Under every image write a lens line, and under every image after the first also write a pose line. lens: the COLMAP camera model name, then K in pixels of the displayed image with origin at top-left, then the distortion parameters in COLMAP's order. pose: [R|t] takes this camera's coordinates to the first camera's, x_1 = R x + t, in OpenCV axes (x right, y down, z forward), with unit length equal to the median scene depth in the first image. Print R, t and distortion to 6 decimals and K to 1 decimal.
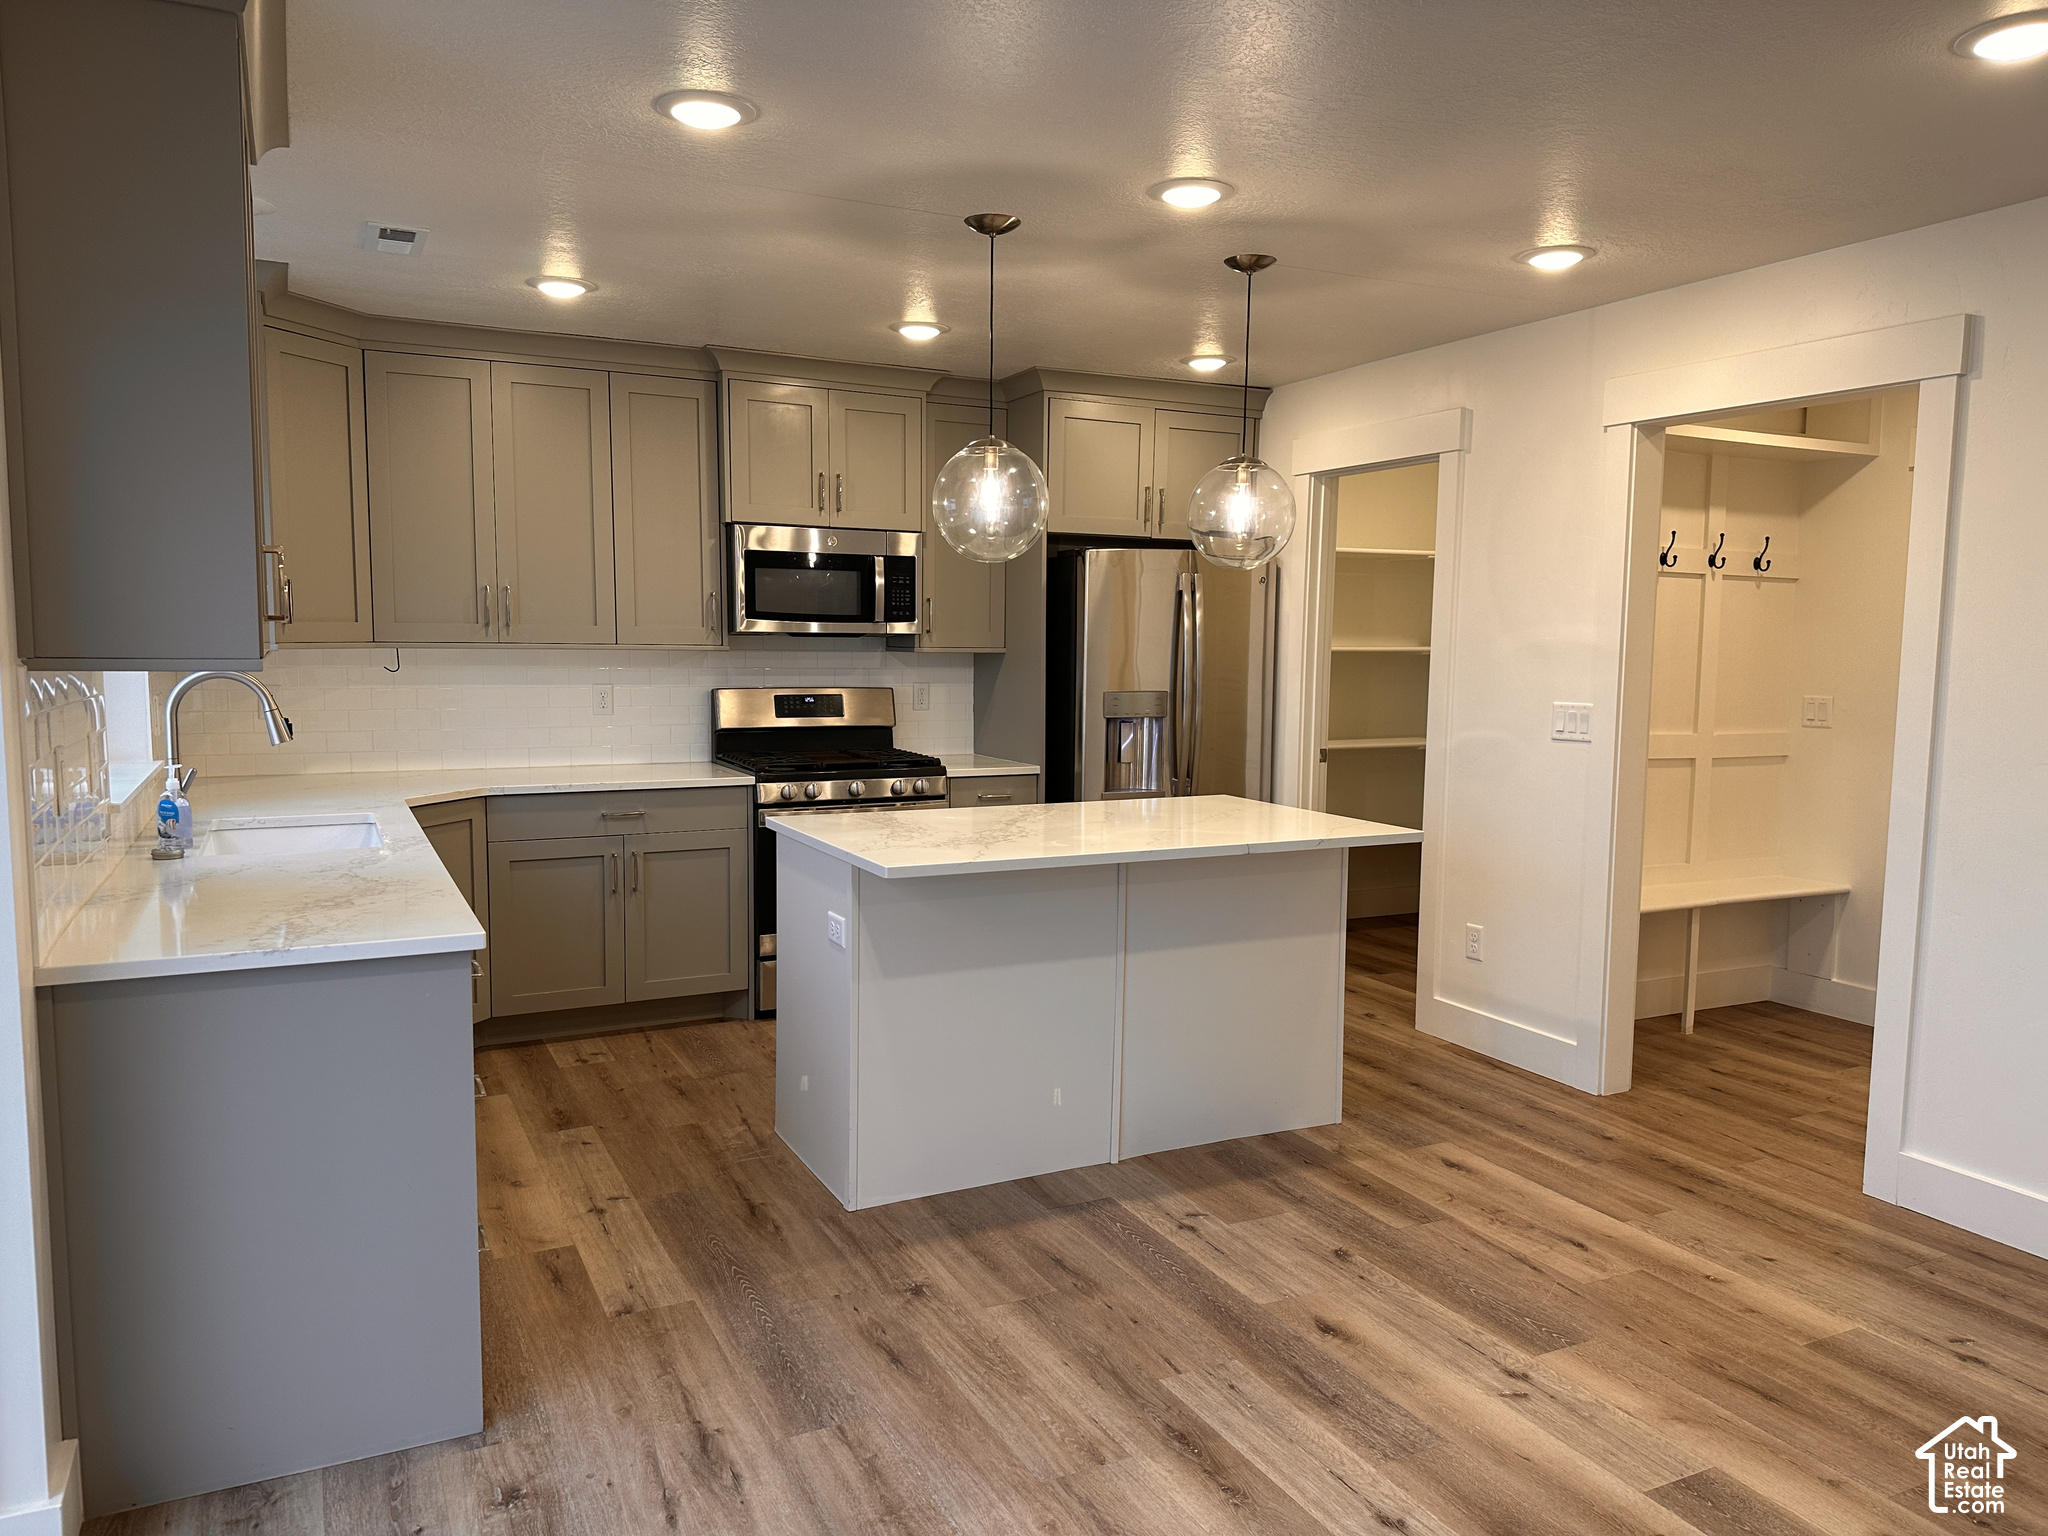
lens RADIAL K [[1421.7, 0, 1024.0], [0, 1421.7, 768.0], [0, 0, 1]] dist [0.162399, -0.330872]
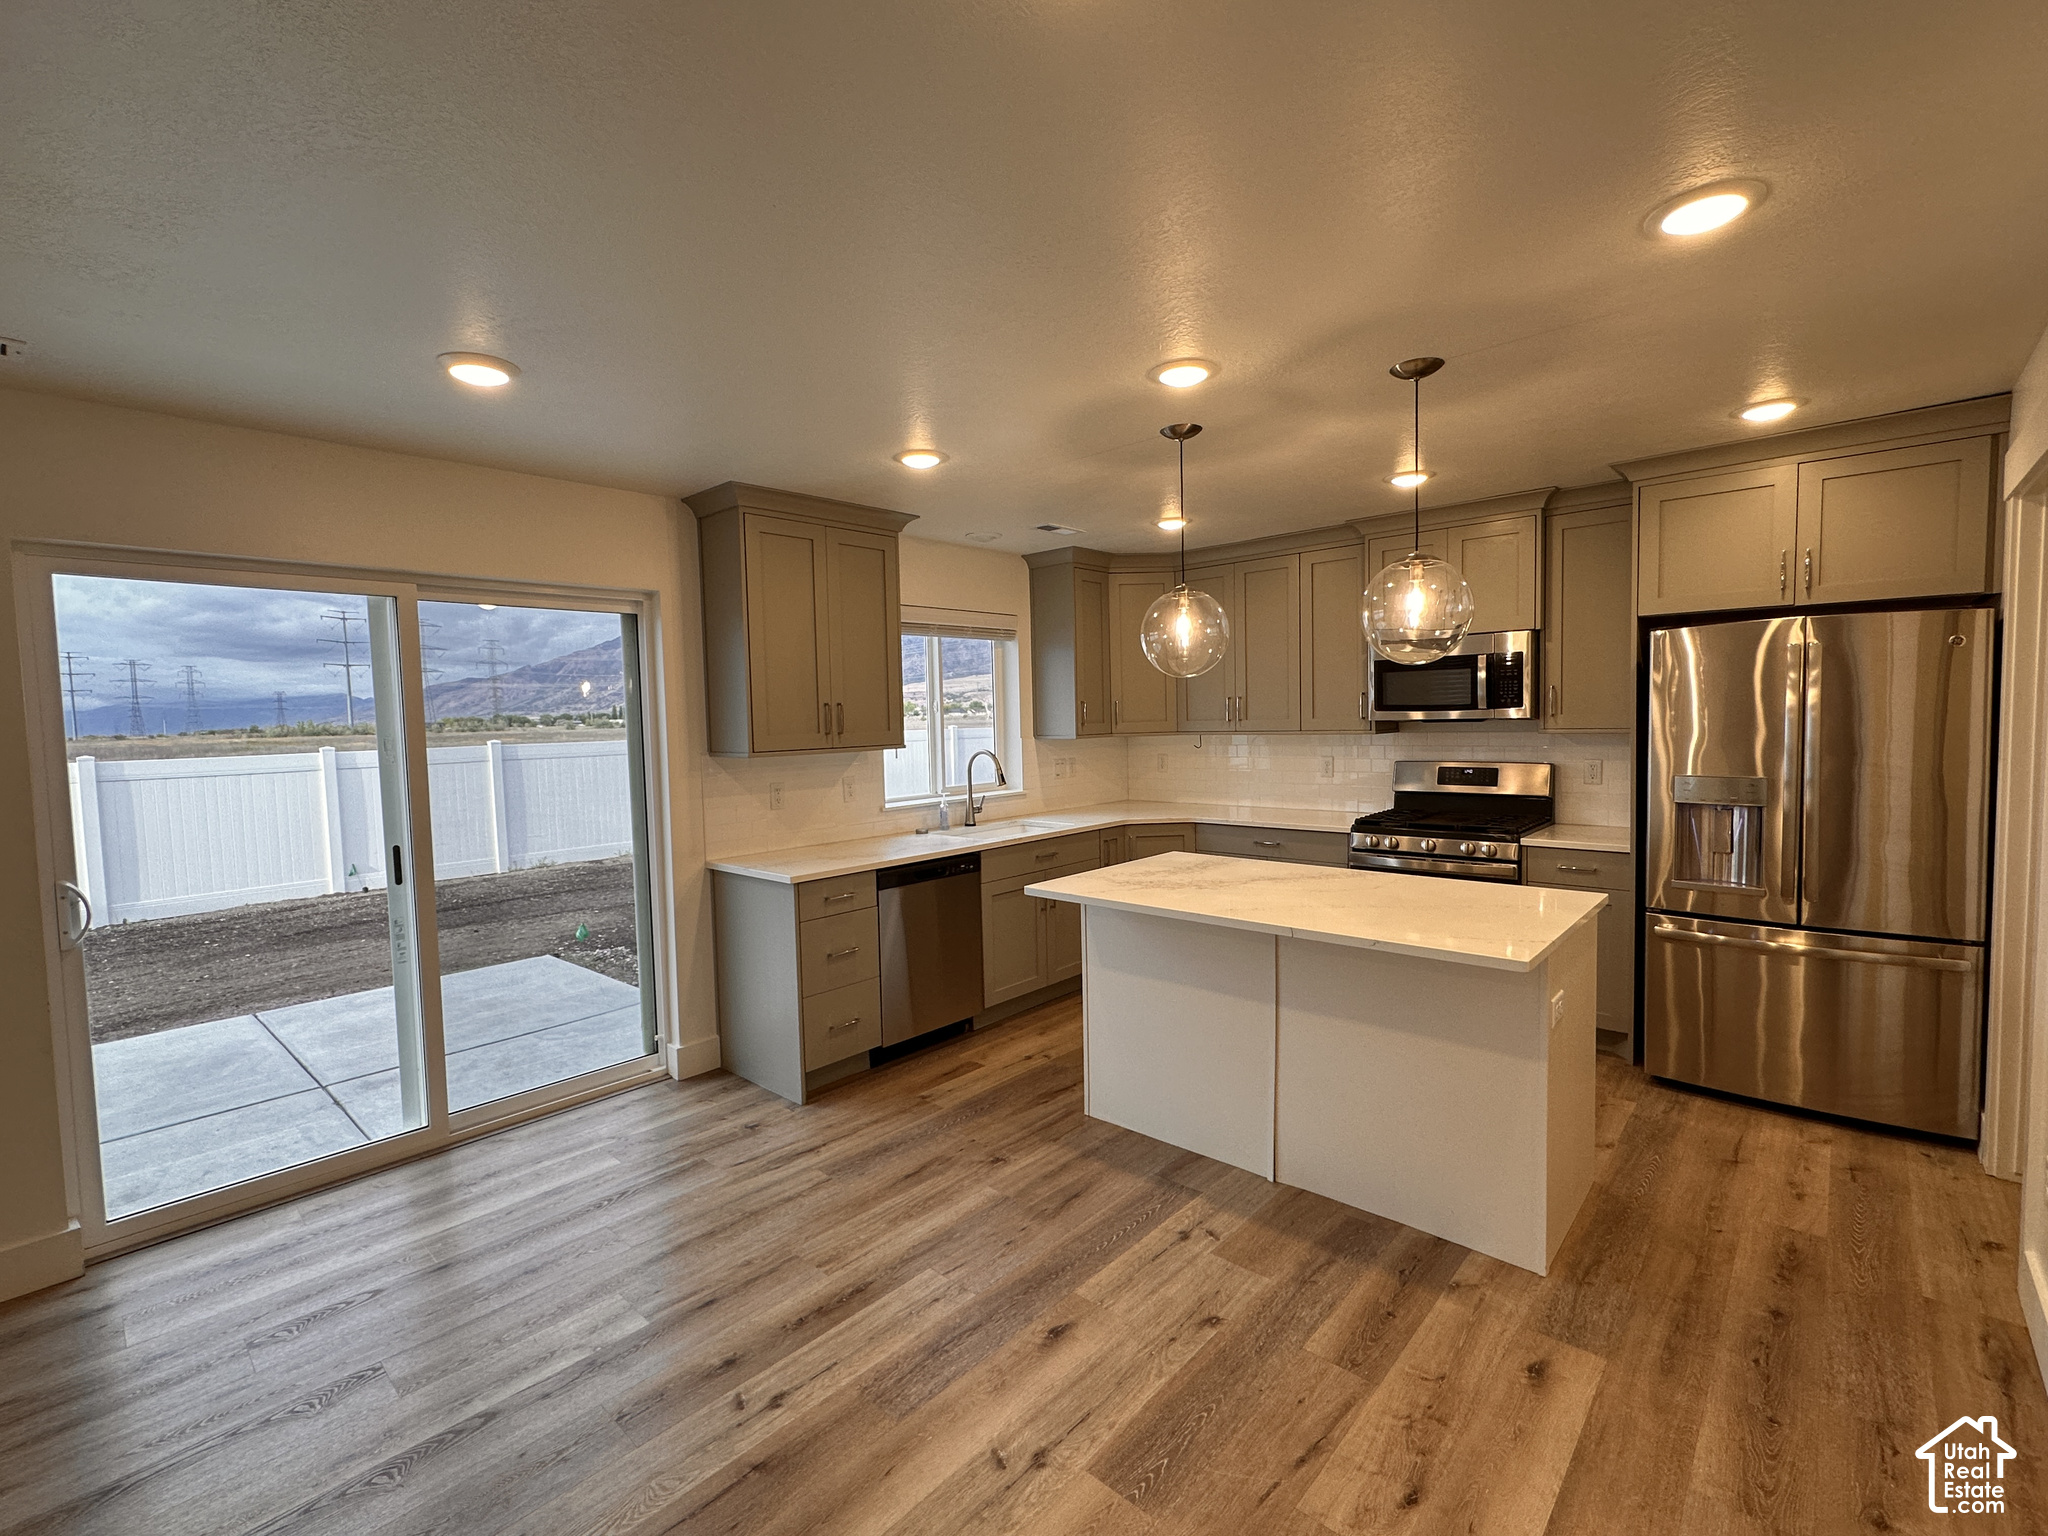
lens RADIAL K [[903.4, 0, 1024.0], [0, 903.4, 768.0], [0, 0, 1]] dist [-0.001674, -0.000061]
pose [[0.356875, 0.035027, -0.933495, 0.739342], [-0.056277, 0.998288, 0.015943, -0.068866], [0.932455, 0.046845, 0.358235, 0.587931]]
